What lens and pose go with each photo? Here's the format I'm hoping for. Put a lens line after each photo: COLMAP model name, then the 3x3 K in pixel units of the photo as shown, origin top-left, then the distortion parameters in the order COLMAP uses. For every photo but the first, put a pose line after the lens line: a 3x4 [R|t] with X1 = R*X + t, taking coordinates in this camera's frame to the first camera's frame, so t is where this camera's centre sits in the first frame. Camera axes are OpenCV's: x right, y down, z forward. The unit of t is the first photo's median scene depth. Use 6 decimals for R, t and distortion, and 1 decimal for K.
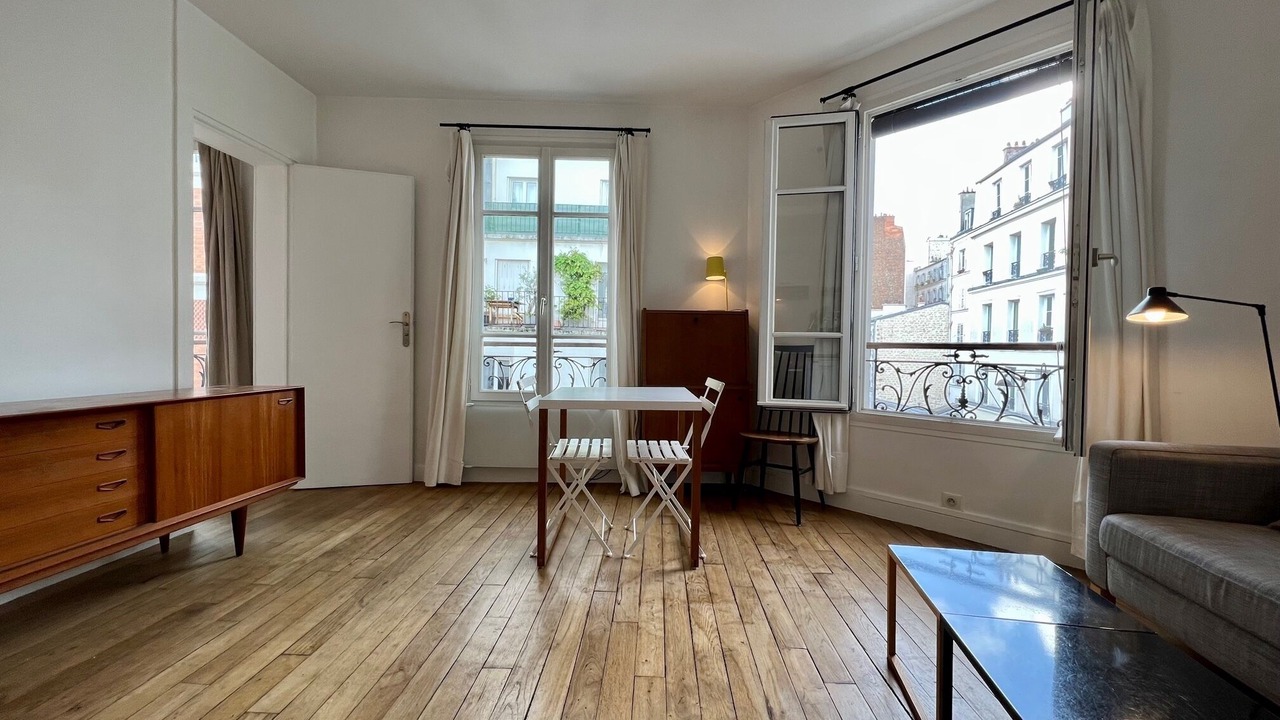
lens RADIAL K [[511.6, 0, 636.1], [0, 511.6, 357.4], [0, 0, 1]] dist [0.000043, 0.000215]
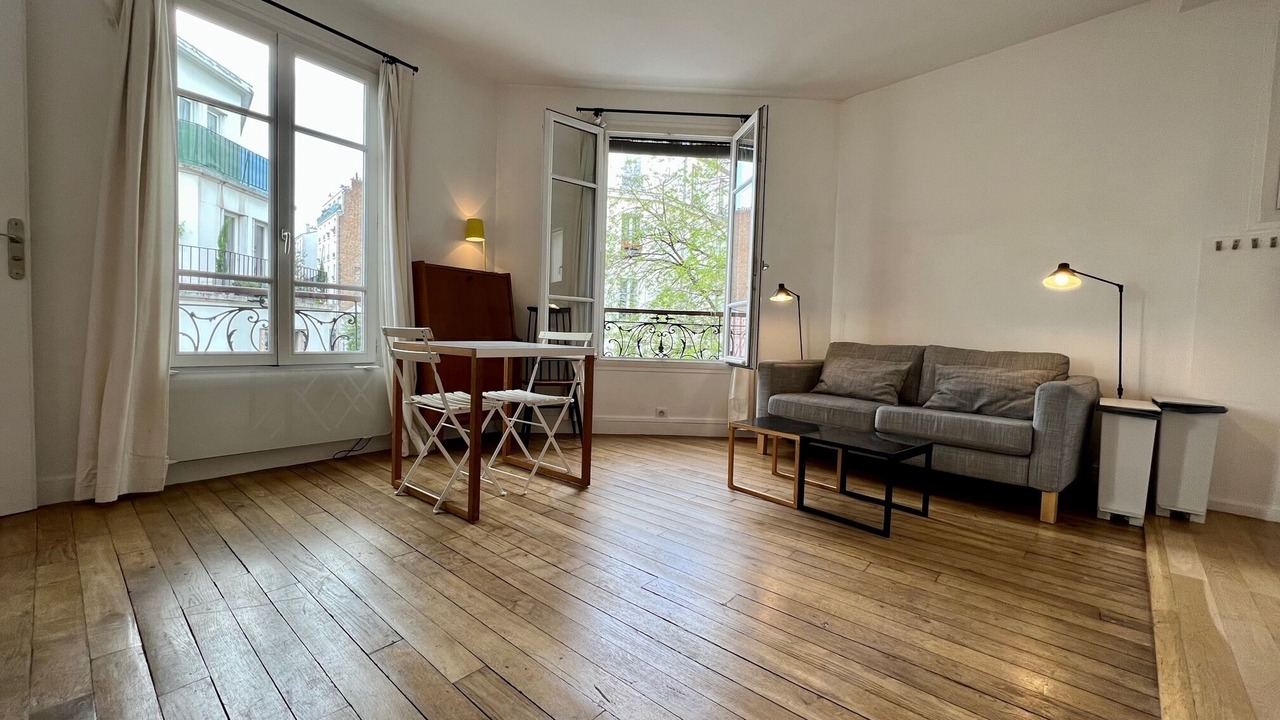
lens RADIAL K [[511.6, 0, 636.1], [0, 511.6, 357.4], [0, 0, 1]] dist [0.000043, 0.000215]
pose [[0.622834, -0.030466, 0.781760, -0.470658], [-0.010390, 0.998831, 0.047203, 0.033108], [-0.782285, -0.037522, 0.621790, 0.086013]]
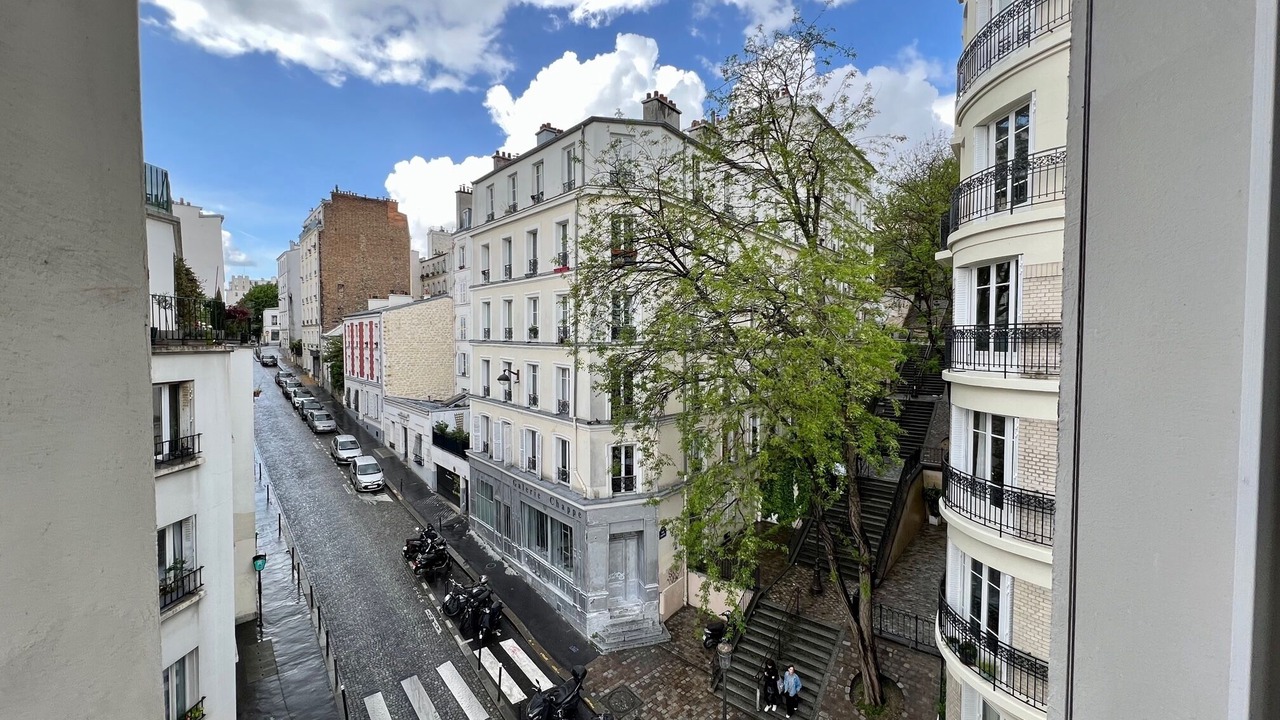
lens RADIAL K [[511.6, 0, 636.1], [0, 511.6, 357.4], [0, 0, 1]] dist [0.000043, 0.000215]
pose [[0.627159, -0.045207, 0.777578, 0.389130], [0.025199, 0.998969, 0.037753, -0.154528], [-0.778484, -0.004083, 0.627652, 0.684420]]
